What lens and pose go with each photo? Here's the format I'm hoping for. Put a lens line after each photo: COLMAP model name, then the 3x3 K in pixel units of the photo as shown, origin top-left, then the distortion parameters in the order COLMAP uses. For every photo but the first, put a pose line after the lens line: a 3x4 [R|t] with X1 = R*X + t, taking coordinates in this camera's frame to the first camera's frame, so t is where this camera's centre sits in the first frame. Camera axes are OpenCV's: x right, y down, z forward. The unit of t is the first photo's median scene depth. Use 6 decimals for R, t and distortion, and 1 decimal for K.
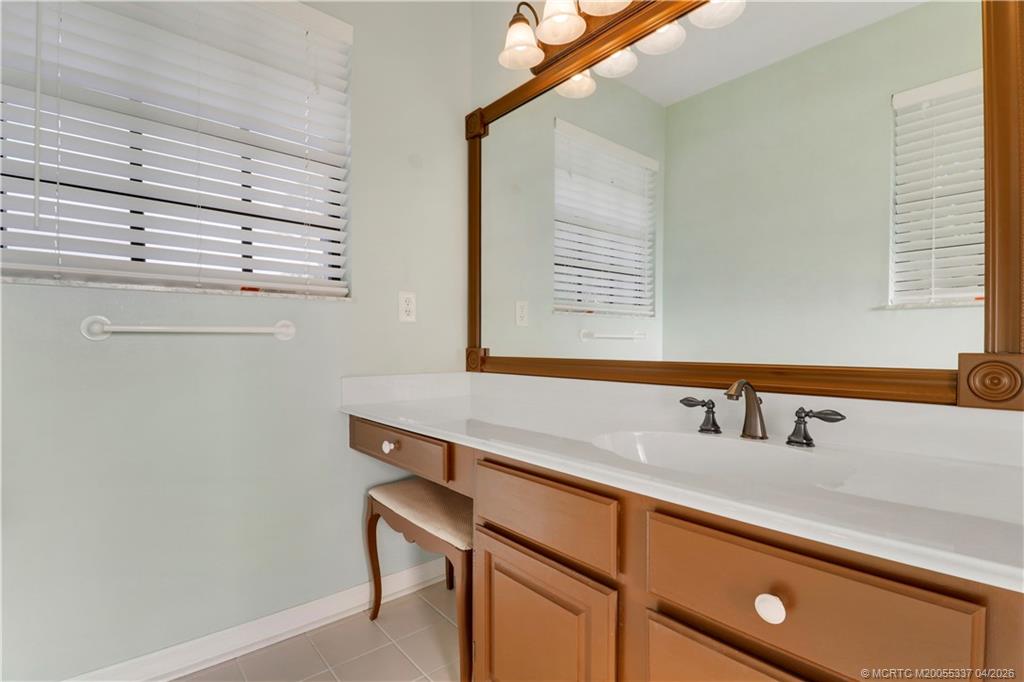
lens RADIAL K [[490.8, 0, 516.3], [0, 490.8, 343.4], [0, 0, 1]] dist [-0.002512, -0.001311]
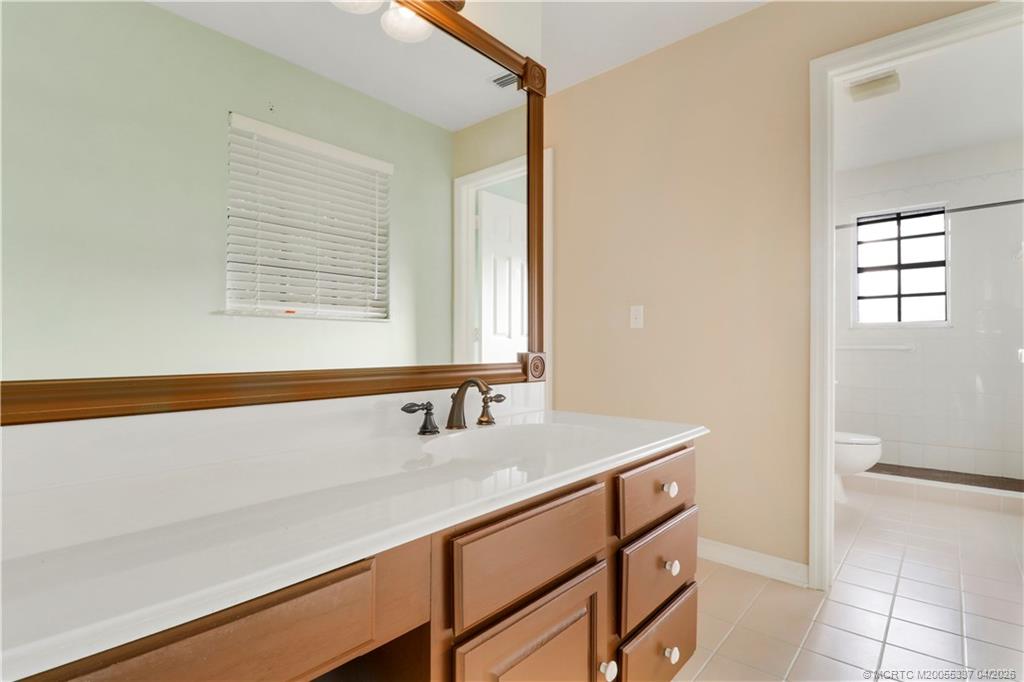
lens RADIAL K [[490.8, 0, 516.3], [0, 490.8, 343.4], [0, 0, 1]] dist [-0.002512, -0.001311]
pose [[-0.140656, 0.008133, 0.990025, -0.657145], [-0.002894, 0.999959, -0.008626, -0.000031], [-0.990054, -0.004079, -0.140627, 0.966884]]
